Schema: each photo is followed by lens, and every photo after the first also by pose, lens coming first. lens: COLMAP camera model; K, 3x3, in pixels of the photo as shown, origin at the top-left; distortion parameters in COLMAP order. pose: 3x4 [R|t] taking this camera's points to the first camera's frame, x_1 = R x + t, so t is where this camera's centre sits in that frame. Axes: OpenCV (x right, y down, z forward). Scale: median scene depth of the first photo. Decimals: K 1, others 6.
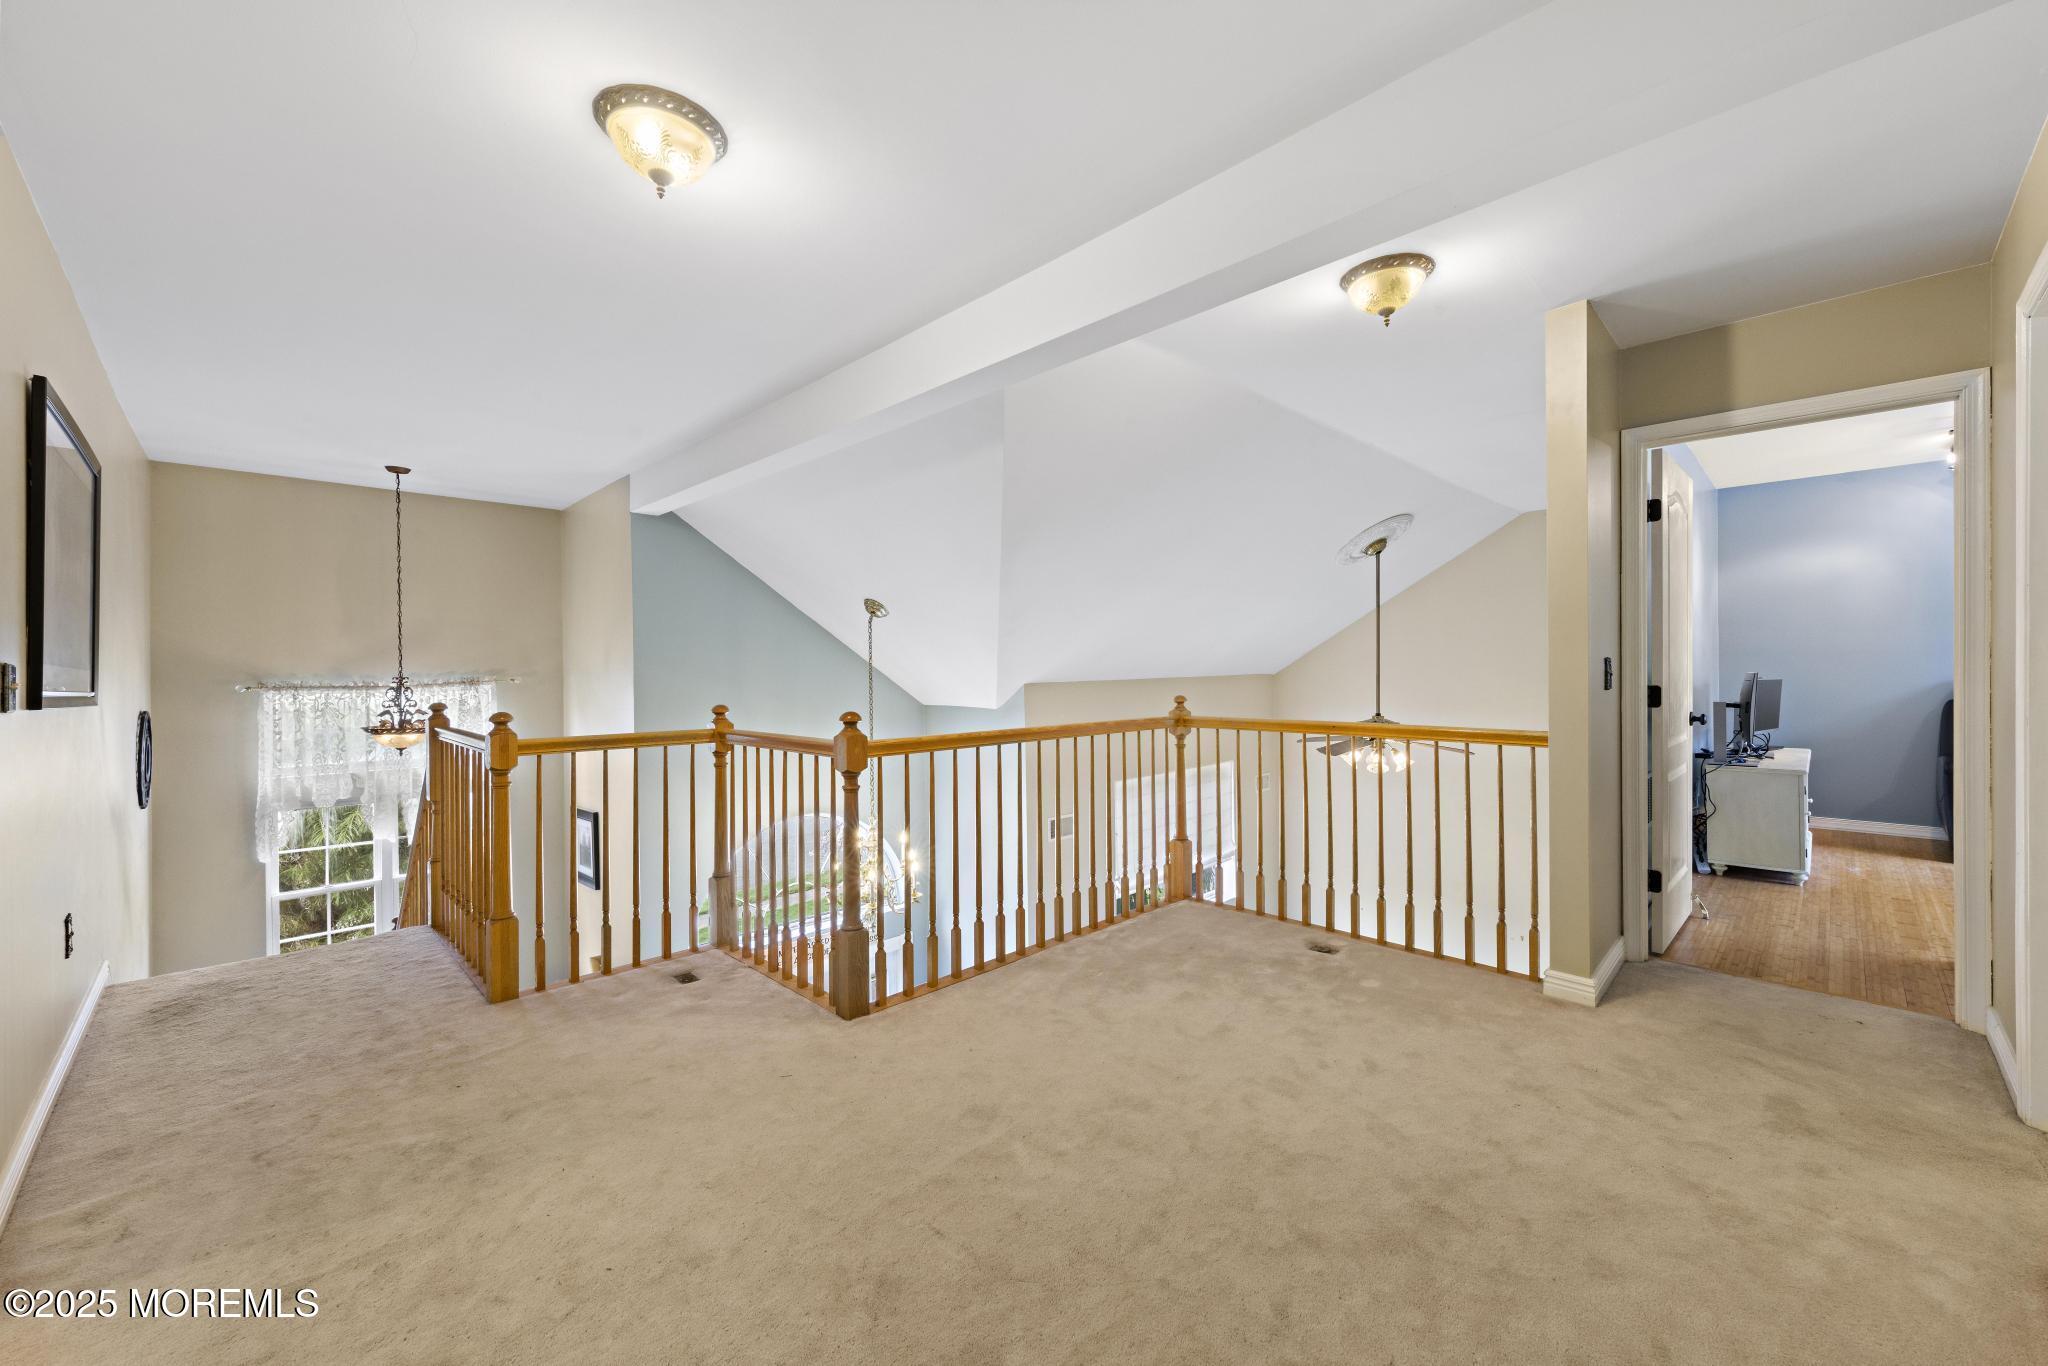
lens RADIAL K [[797.0, 0, 1030.3], [0, 797.0, 671.1], [0, 0, 1]] dist [0.001900, -0.000419]
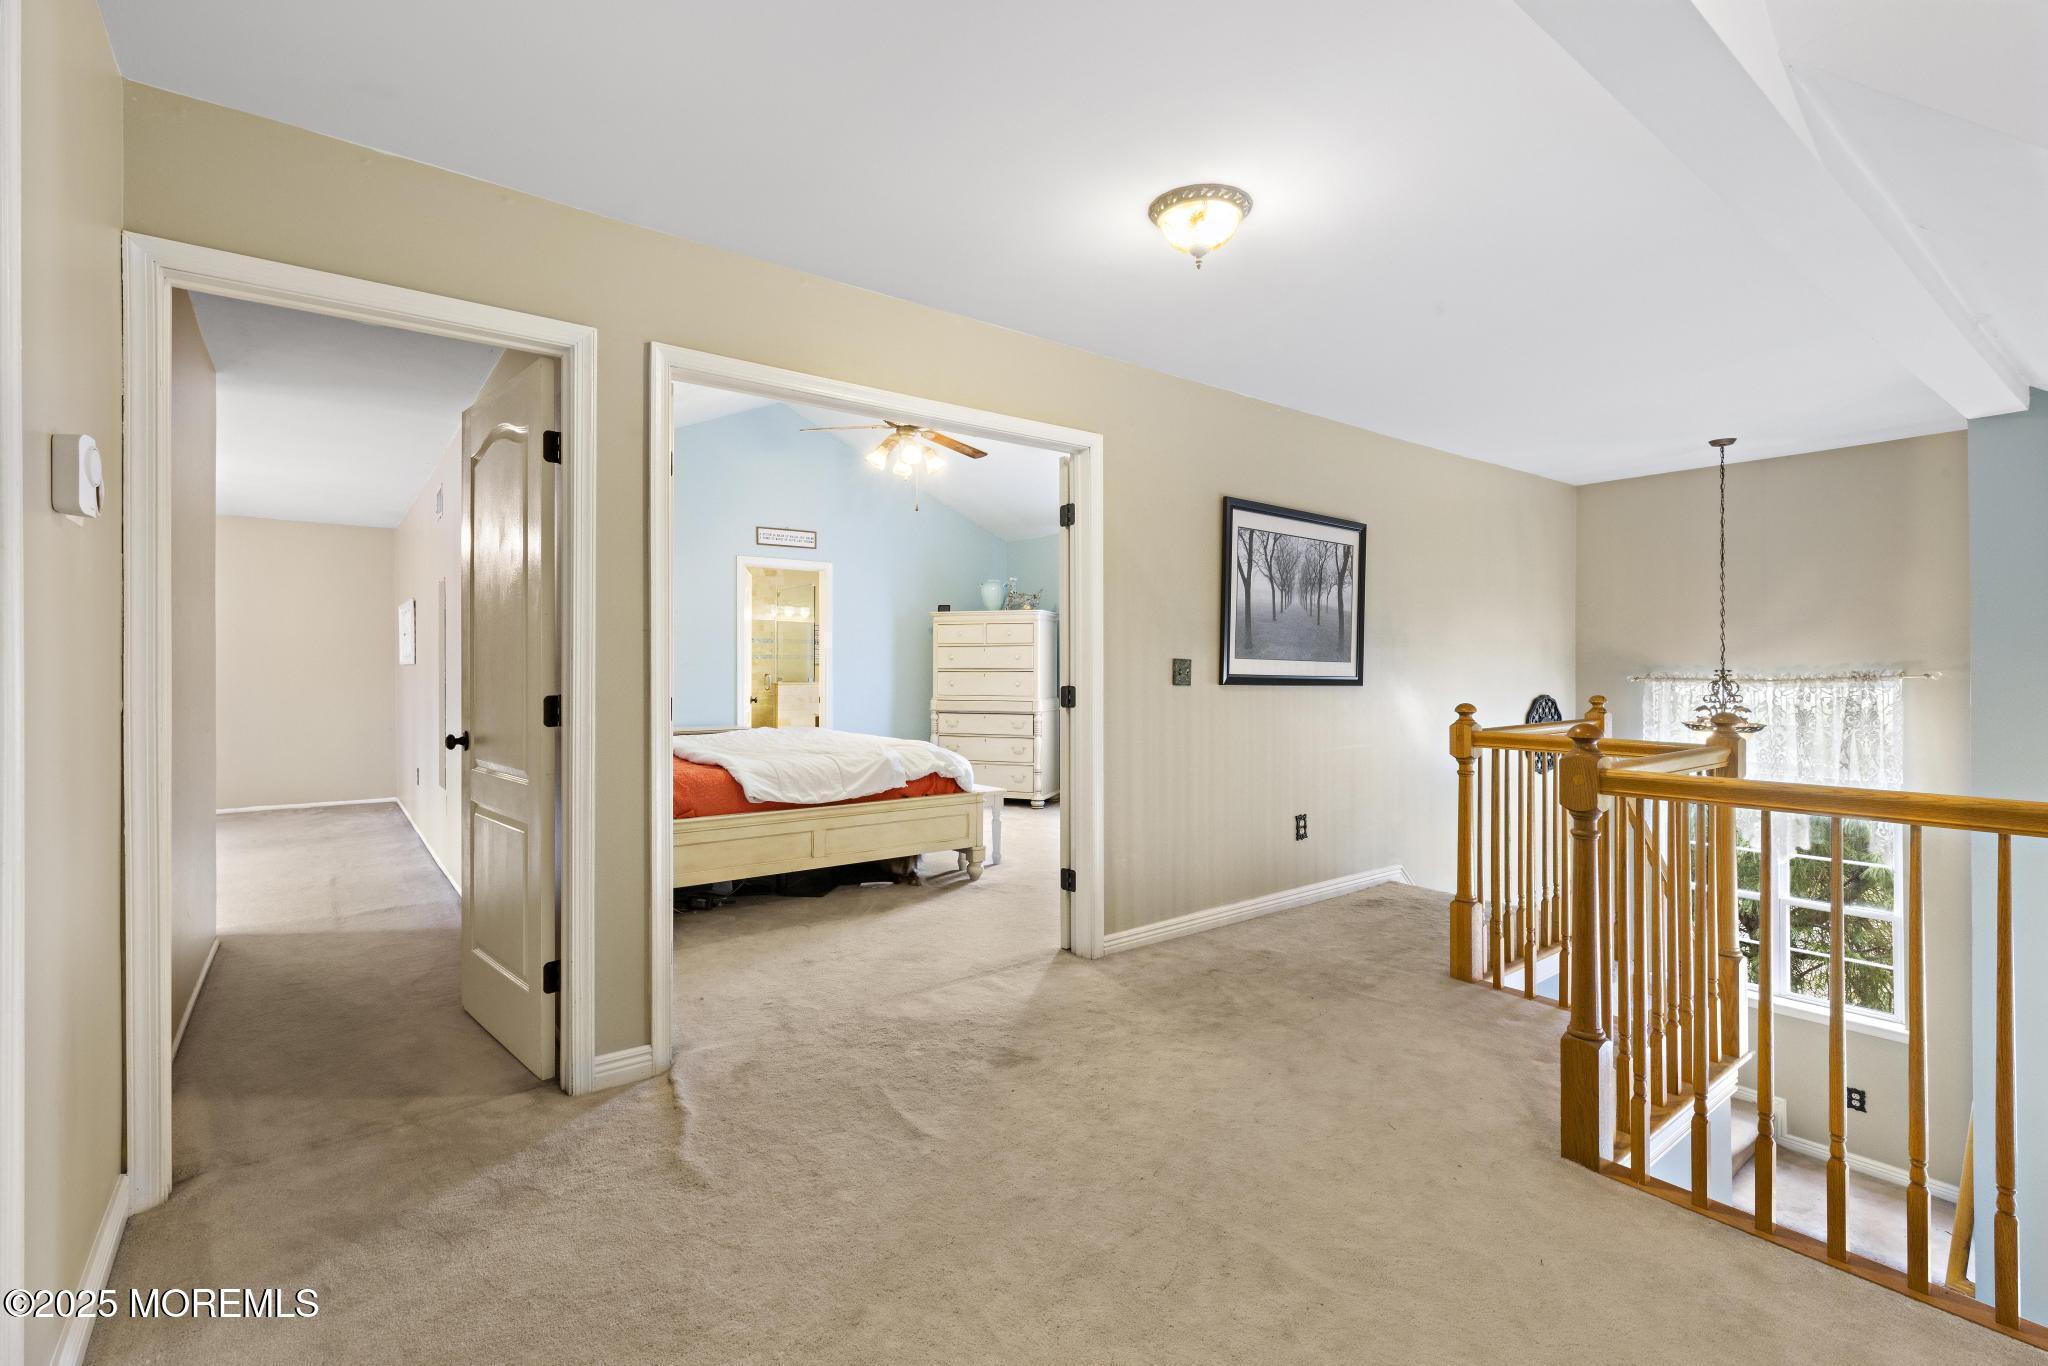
lens RADIAL K [[923.3, 0, 1031.0], [0, 923.3, 670.8], [0, 0, 1]] dist [0.001974, 0.000491]
pose [[-0.123952, 0.011829, -0.992218, 0.672672], [-0.001253, 0.999926, 0.012077, -0.005695], [0.992287, 0.002740, -0.123928, 0.656330]]
